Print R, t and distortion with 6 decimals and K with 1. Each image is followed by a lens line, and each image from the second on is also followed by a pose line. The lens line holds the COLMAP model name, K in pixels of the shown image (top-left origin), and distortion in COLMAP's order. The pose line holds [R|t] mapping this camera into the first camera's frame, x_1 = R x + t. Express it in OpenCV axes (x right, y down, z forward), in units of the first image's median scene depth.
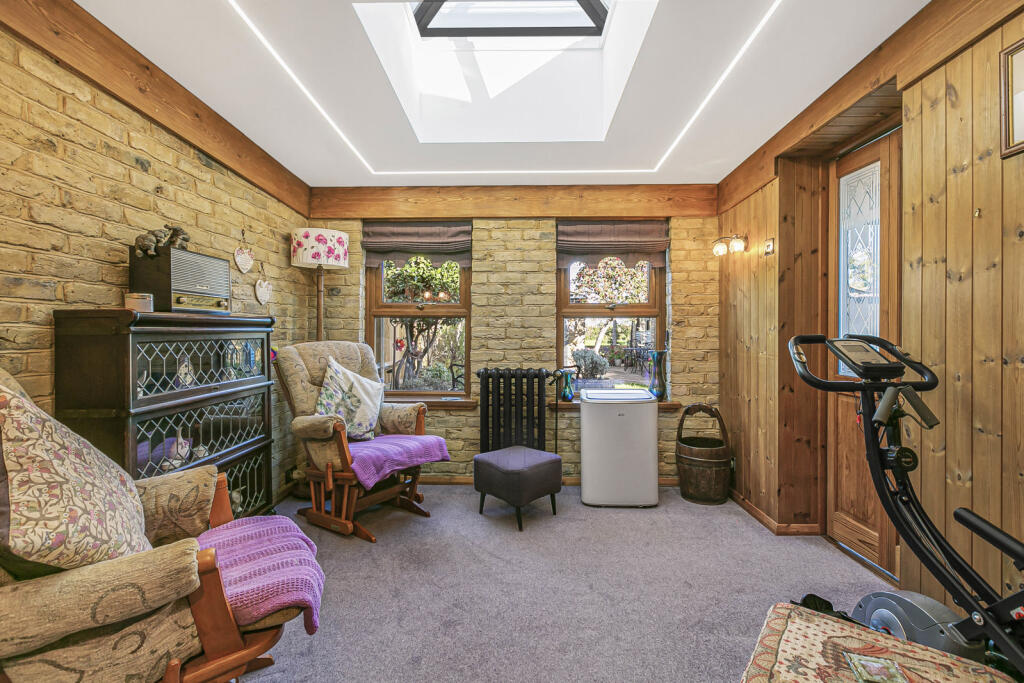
lens RADIAL K [[455.0, 0, 514.4], [0, 455.0, 329.0], [0, 0, 1]] dist [-0.000025, -0.000065]
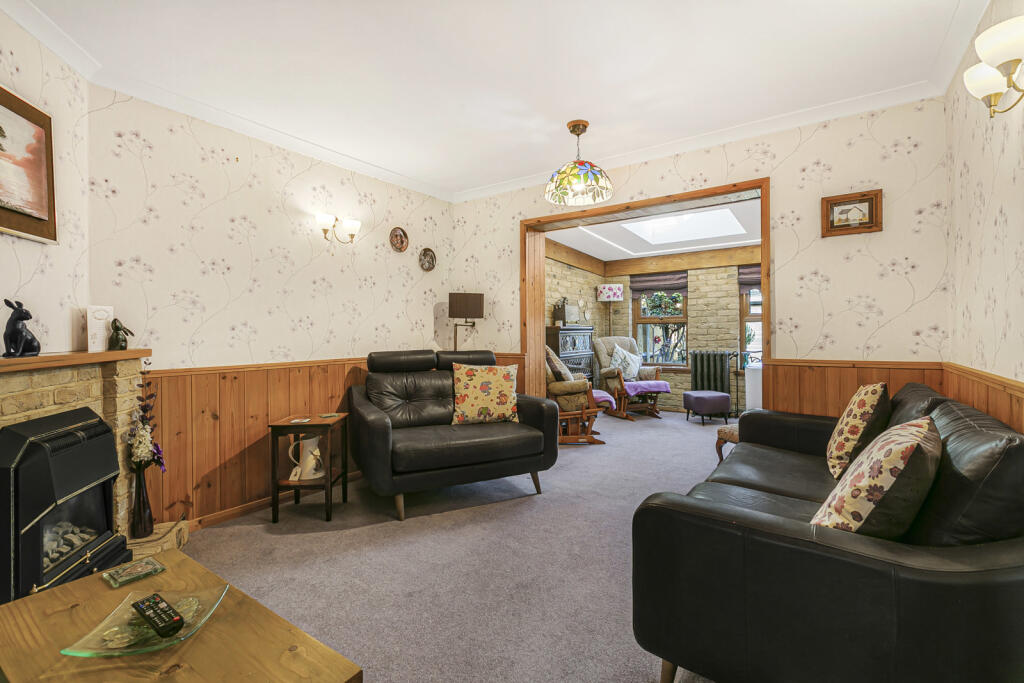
lens RADIAL K [[455.0, 0, 514.4], [0, 455.0, 329.0], [0, 0, 1]] dist [-0.000025, -0.000065]
pose [[0.824688, -0.016104, -0.565359, 0.375922], [0.015283, 0.999864, -0.006187, -0.002179], [0.565381, -0.003538, 0.824822, -0.939834]]
